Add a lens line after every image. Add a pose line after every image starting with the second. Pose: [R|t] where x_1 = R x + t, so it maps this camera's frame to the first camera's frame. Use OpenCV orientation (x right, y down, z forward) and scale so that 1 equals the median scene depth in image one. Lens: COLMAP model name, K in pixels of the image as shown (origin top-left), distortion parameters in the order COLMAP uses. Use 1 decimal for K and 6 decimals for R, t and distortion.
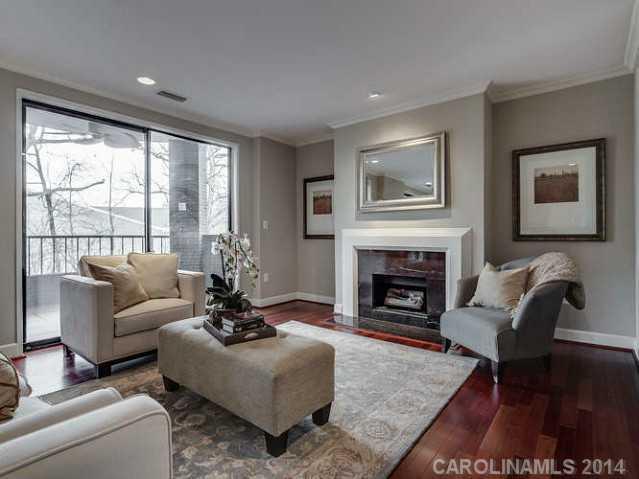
lens RADIAL K [[330.3, 0, 314.2], [0, 330.3, 236.4], [0, 0, 1]] dist [0.030841, 0.000771]
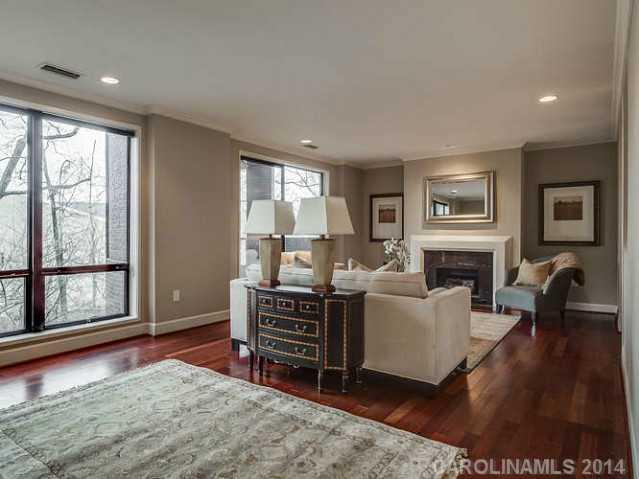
lens RADIAL K [[330.3, 0, 324.5], [0, 330.3, 239.9], [0, 0, 1]] dist [0.030841, 0.000771]
pose [[0.999958, 0.008840, 0.002487, -0.379133], [-0.008853, 0.999948, 0.005095, -0.008353], [-0.002441, -0.005117, 0.999984, -0.509438]]
